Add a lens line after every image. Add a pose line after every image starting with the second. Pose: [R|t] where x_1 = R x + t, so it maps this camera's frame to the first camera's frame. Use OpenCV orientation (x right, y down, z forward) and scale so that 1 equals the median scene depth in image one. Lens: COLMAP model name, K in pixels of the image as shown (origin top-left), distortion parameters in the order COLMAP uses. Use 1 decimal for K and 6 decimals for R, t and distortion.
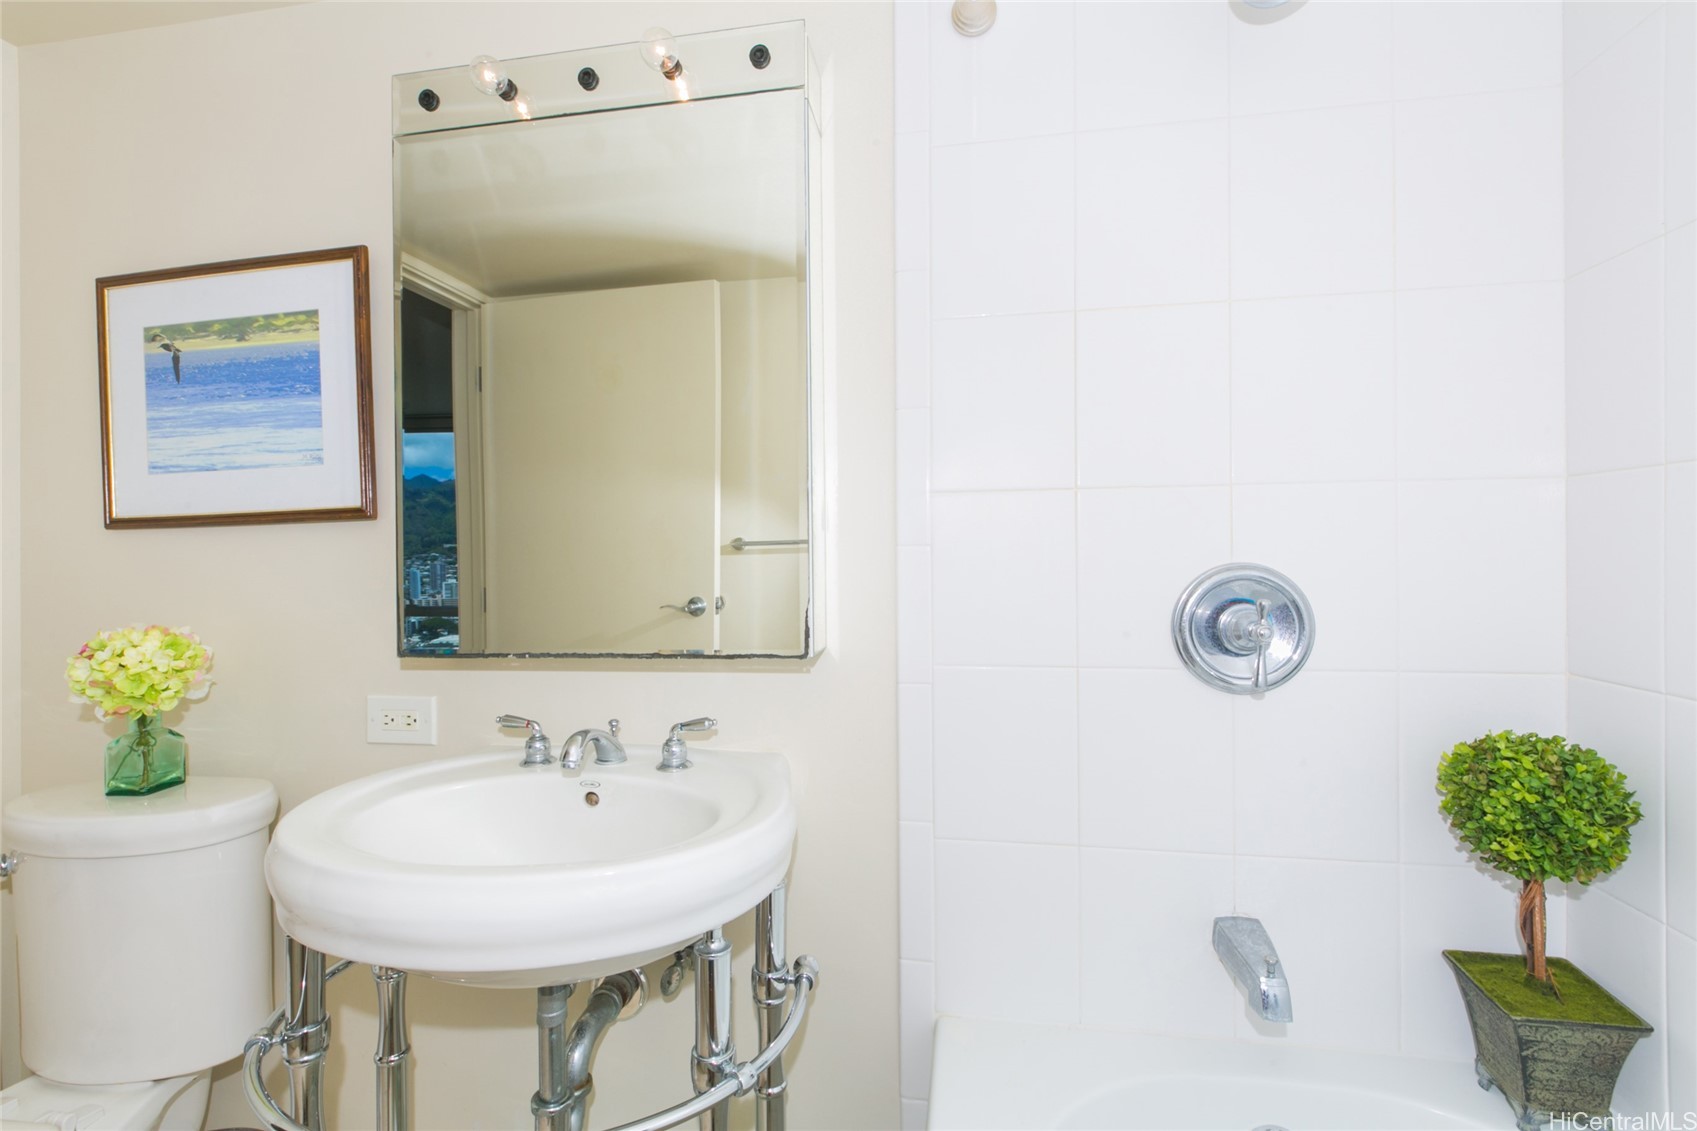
lens RADIAL K [[761.1, 0, 836.7], [0, 761.1, 535.7], [0, 0, 1]] dist [0.013719, -0.006540]
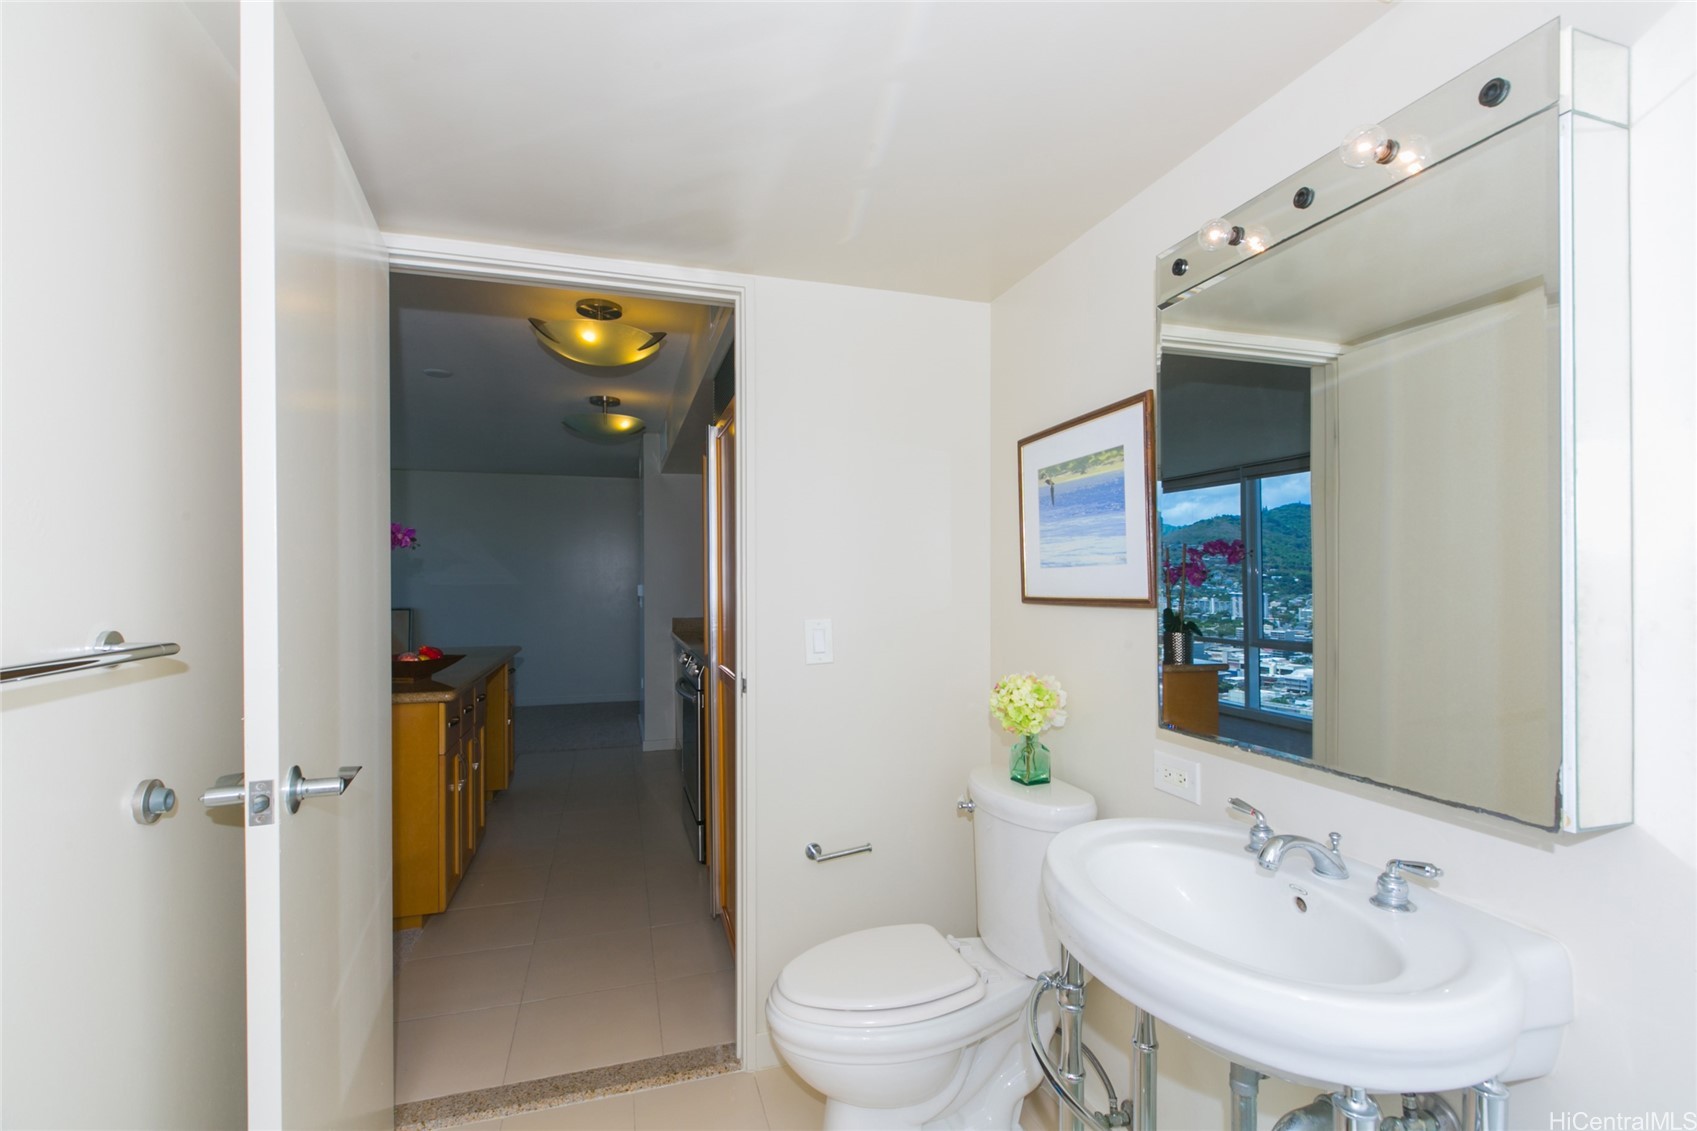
lens RADIAL K [[761.1, 0, 864.7], [0, 761.1, 568.0], [0, 0, 1]] dist [0.013719, -0.006540]
pose [[0.474253, 0.004506, -0.880377, 0.253339], [0.003375, 0.999970, 0.006936, -0.096851], [0.880382, -0.006261, 0.474224, -0.000977]]
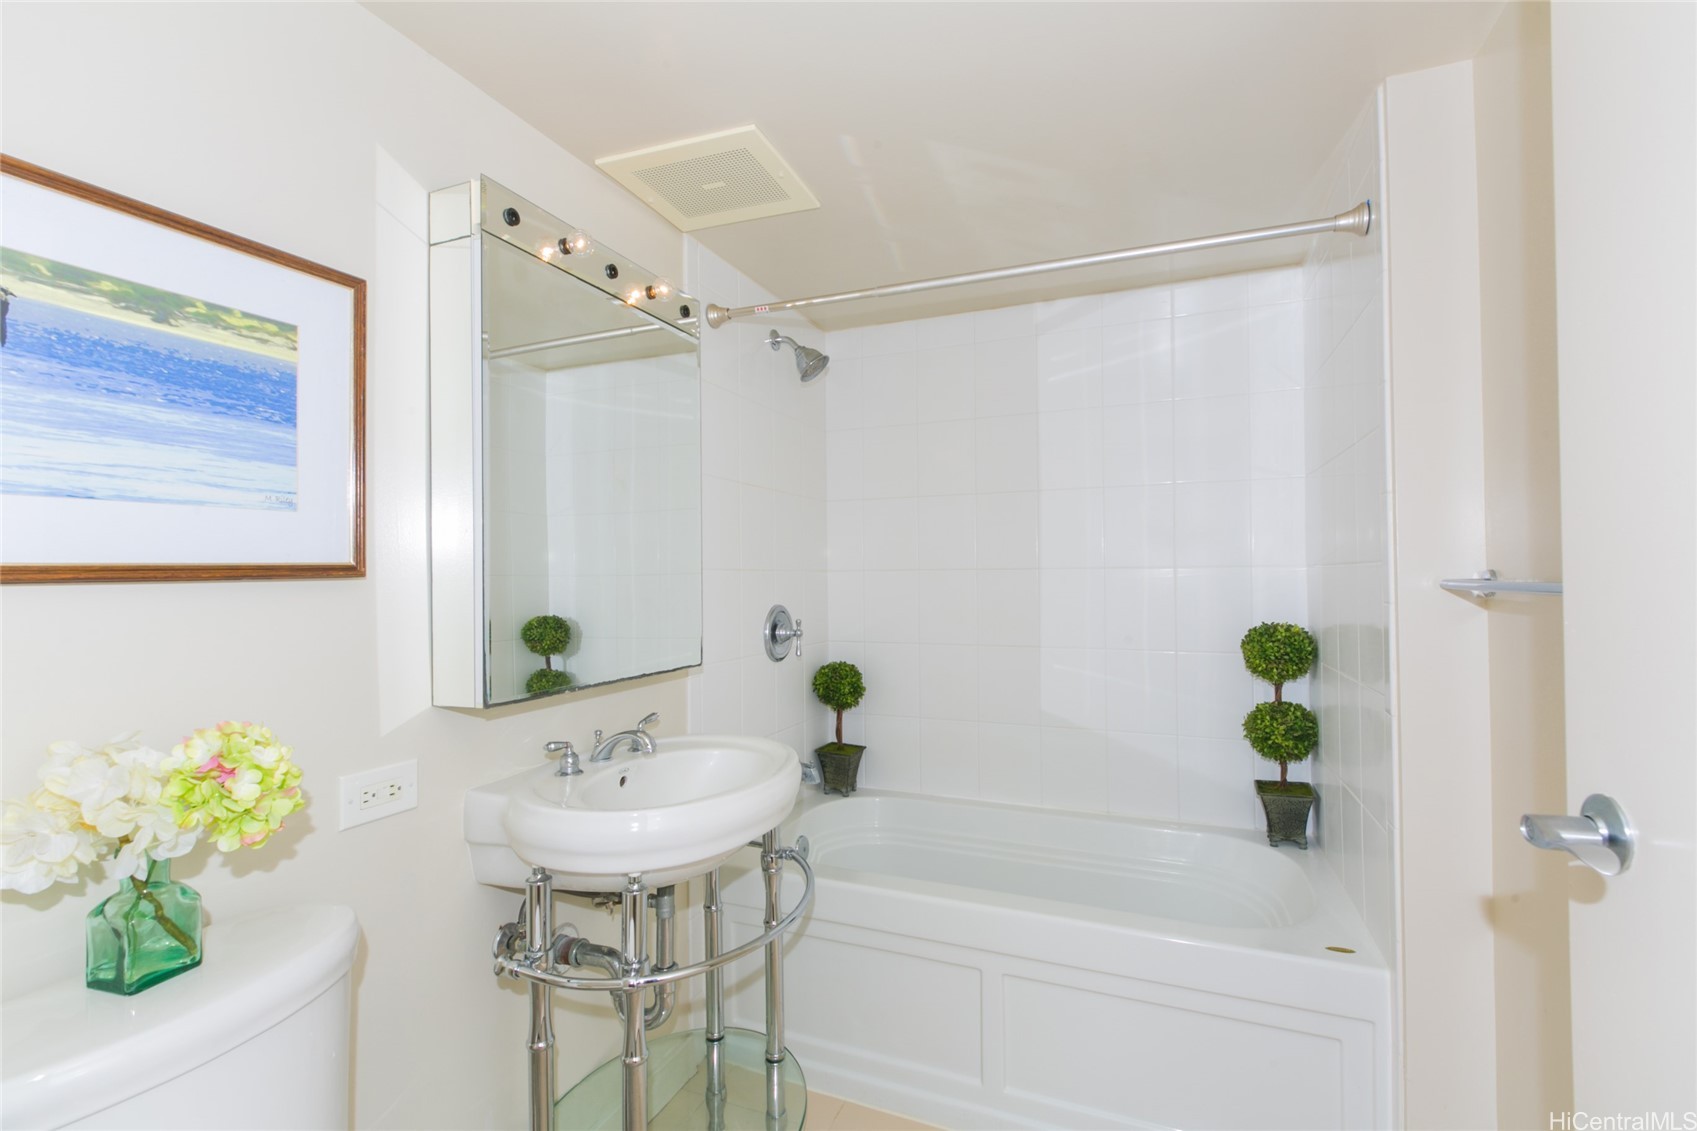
lens RADIAL K [[761.1, 0, 852.5], [0, 761.1, 567.7], [0, 0, 1]] dist [0.013719, -0.006540]
pose [[0.217403, 0.031138, 0.975585, -1.351584], [-0.001934, 0.999503, -0.031471, -0.006717], [-0.976080, 0.004955, 0.217355, 0.227360]]
